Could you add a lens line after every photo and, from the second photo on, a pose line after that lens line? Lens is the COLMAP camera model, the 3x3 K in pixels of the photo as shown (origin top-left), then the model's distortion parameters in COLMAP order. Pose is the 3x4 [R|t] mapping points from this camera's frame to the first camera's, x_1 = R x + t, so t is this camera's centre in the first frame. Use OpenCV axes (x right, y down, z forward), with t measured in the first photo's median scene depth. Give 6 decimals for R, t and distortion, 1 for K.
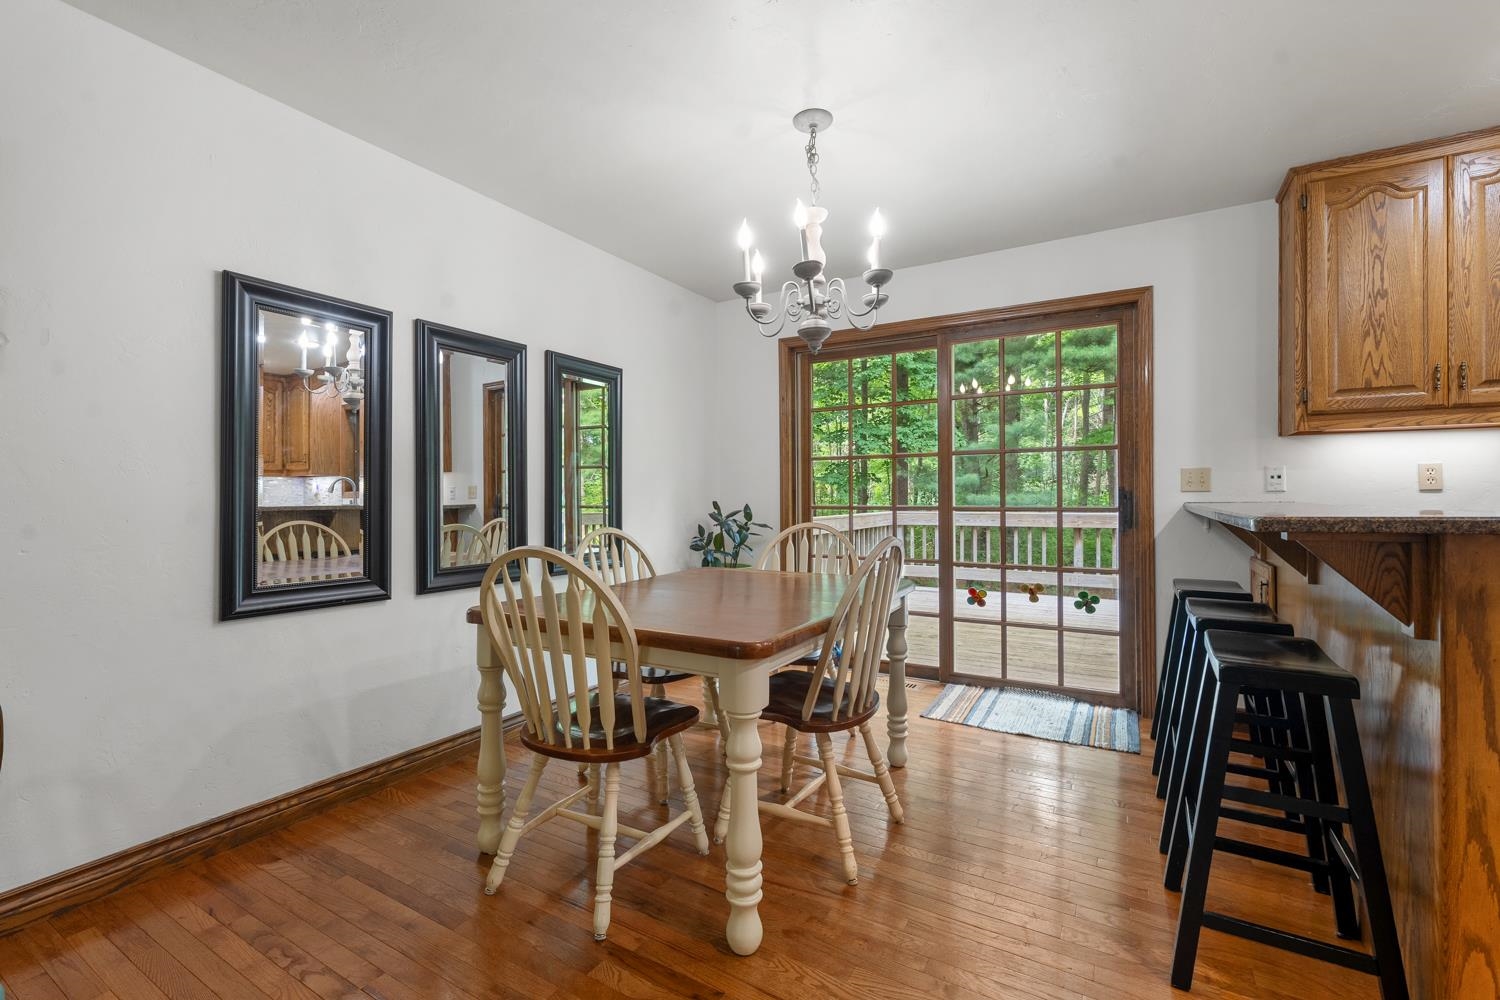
lens RADIAL K [[651.1, 0, 743.8], [0, 651.1, 496.3], [0, 0, 1]] dist [-0.000913, -0.000099]
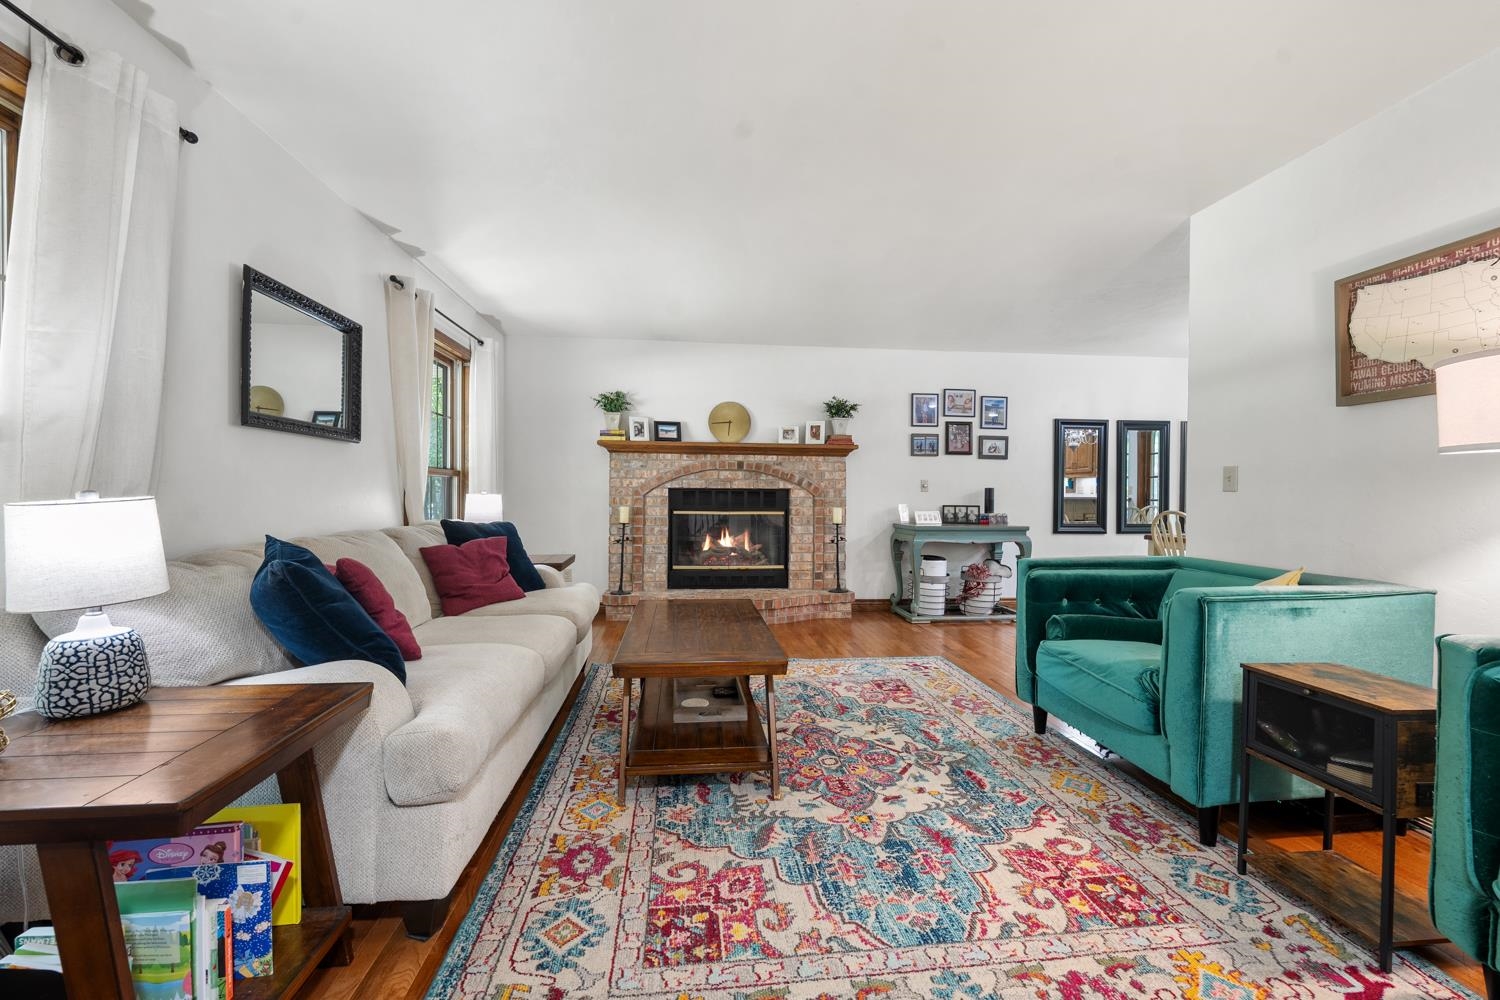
lens RADIAL K [[604.9, 0, 747.6], [0, 604.9, 495.6], [0, 0, 1]] dist [-0.000525, -0.000205]
pose [[0.600902, 0.014003, -0.799200, 0.458936], [-0.006092, 0.999898, 0.012939, -0.011355], [0.799299, -0.002907, 0.600926, -1.415508]]
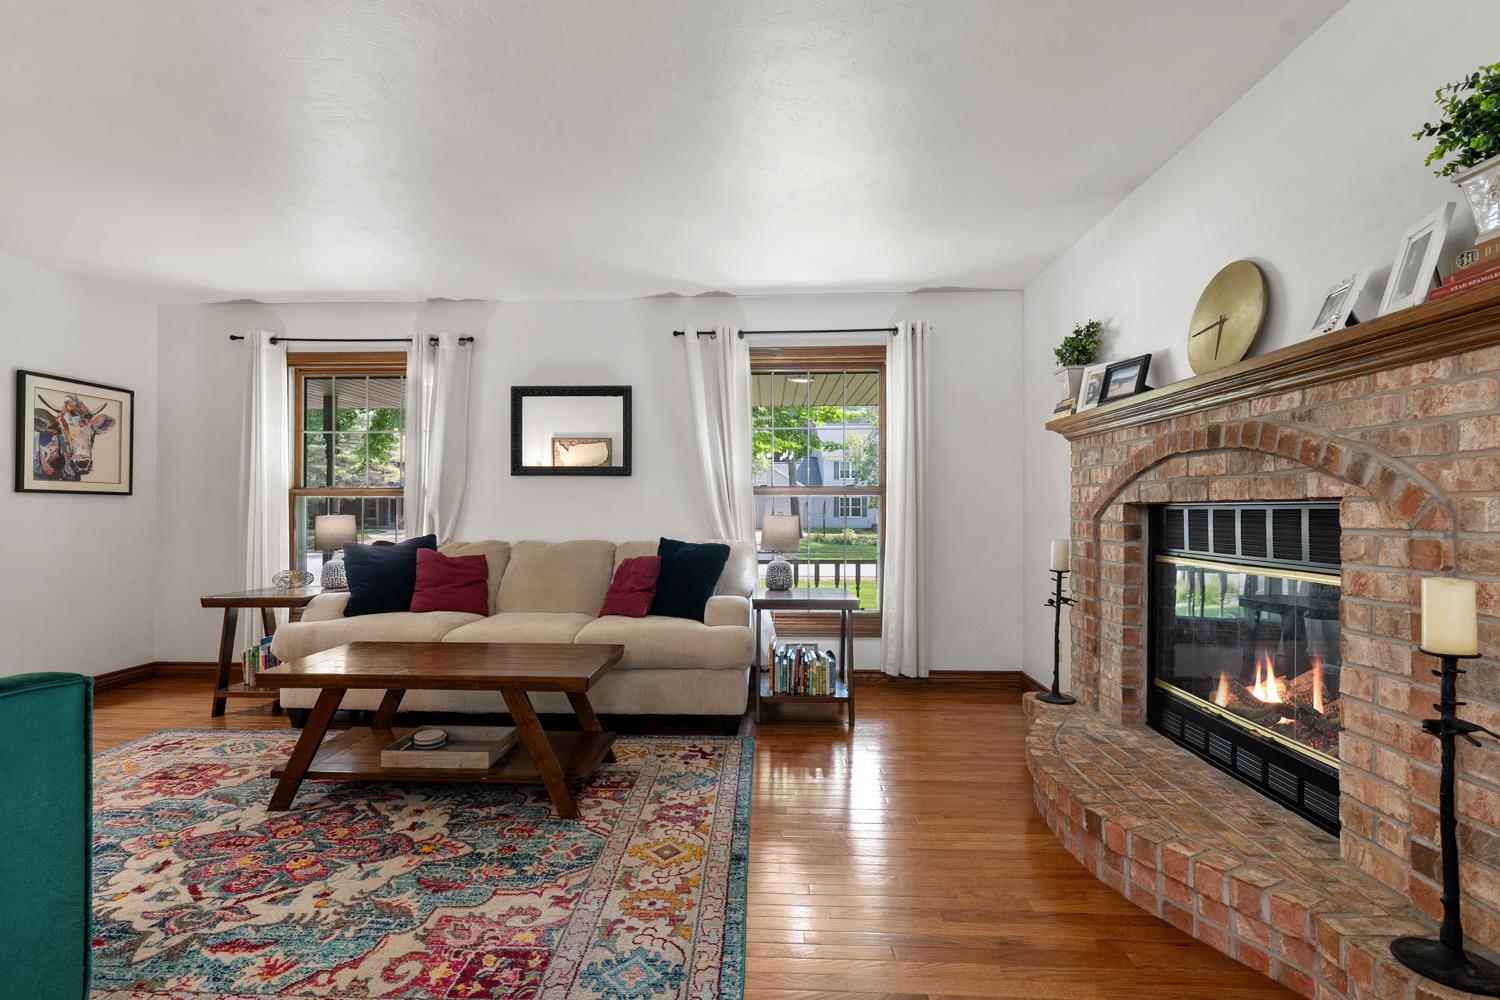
lens RADIAL K [[701.3, 0, 738.7], [0, 701.3, 504.4], [0, 0, 1]] dist [-0.000482, 0.000188]
pose [[-0.883558, 0.001371, -0.468321, -0.269352], [0.006903, 0.999925, -0.010098, -0.000568], [0.468272, -0.012155, -0.883501, 0.239351]]
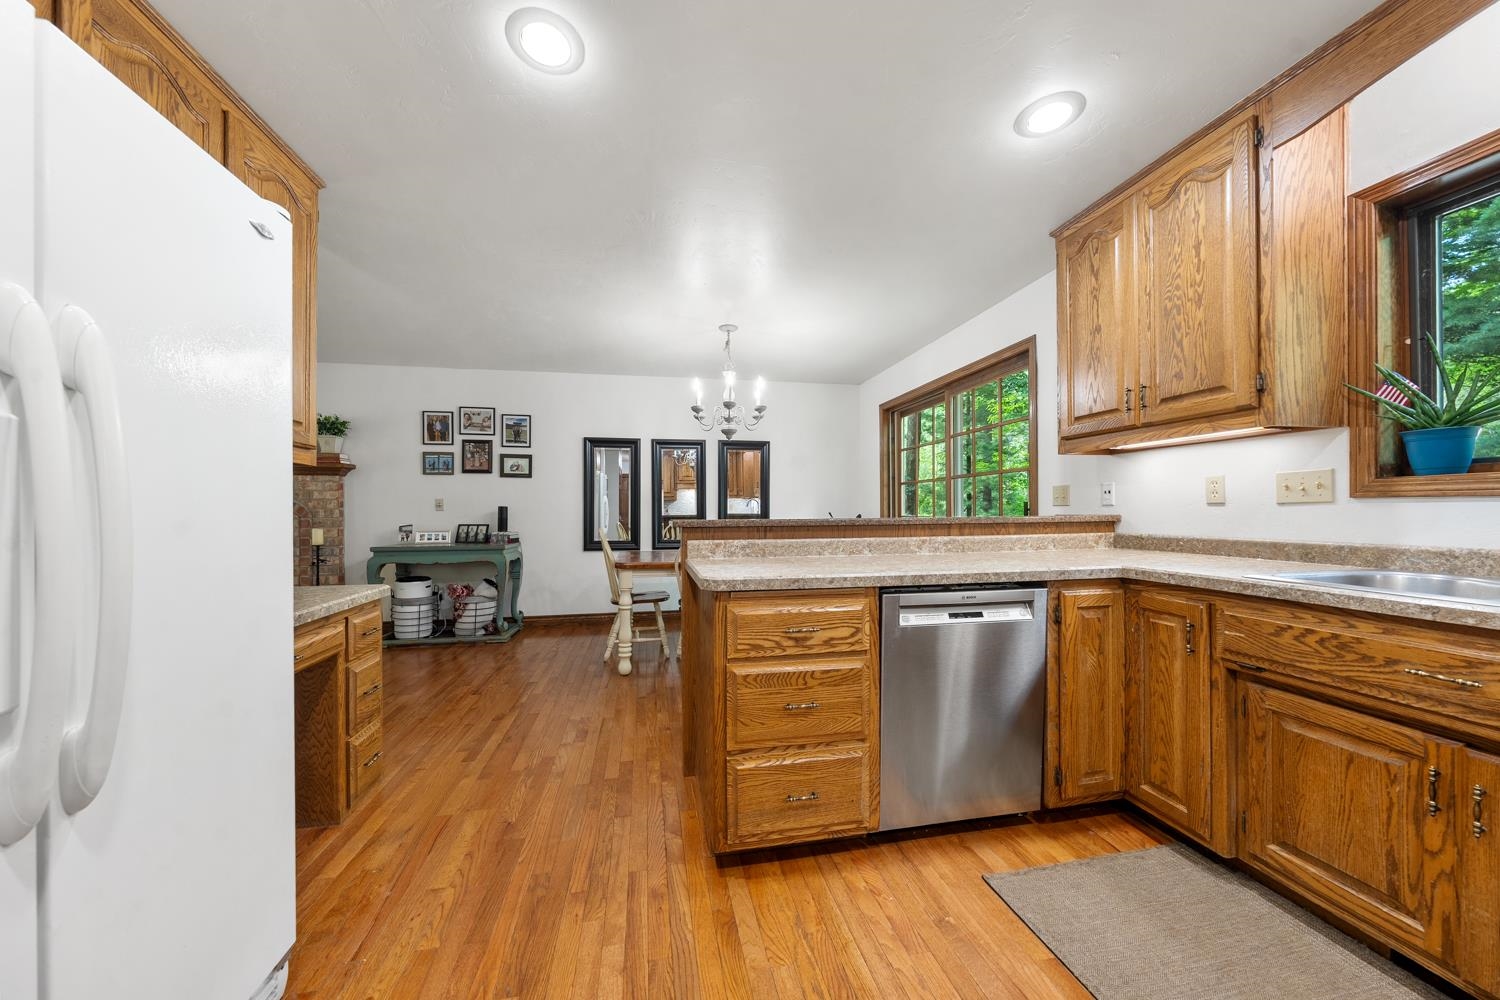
lens RADIAL K [[515.6, 0, 746.5], [0, 515.6, 510.9], [0, 0, 1]] dist [-0.001243, -0.000118]
pose [[0.665329, 0.000945, -0.746549, 1.170452], [0.004718, 0.999974, 0.005471, -0.005990], [0.746535, -0.007162, 0.665308, -0.041839]]
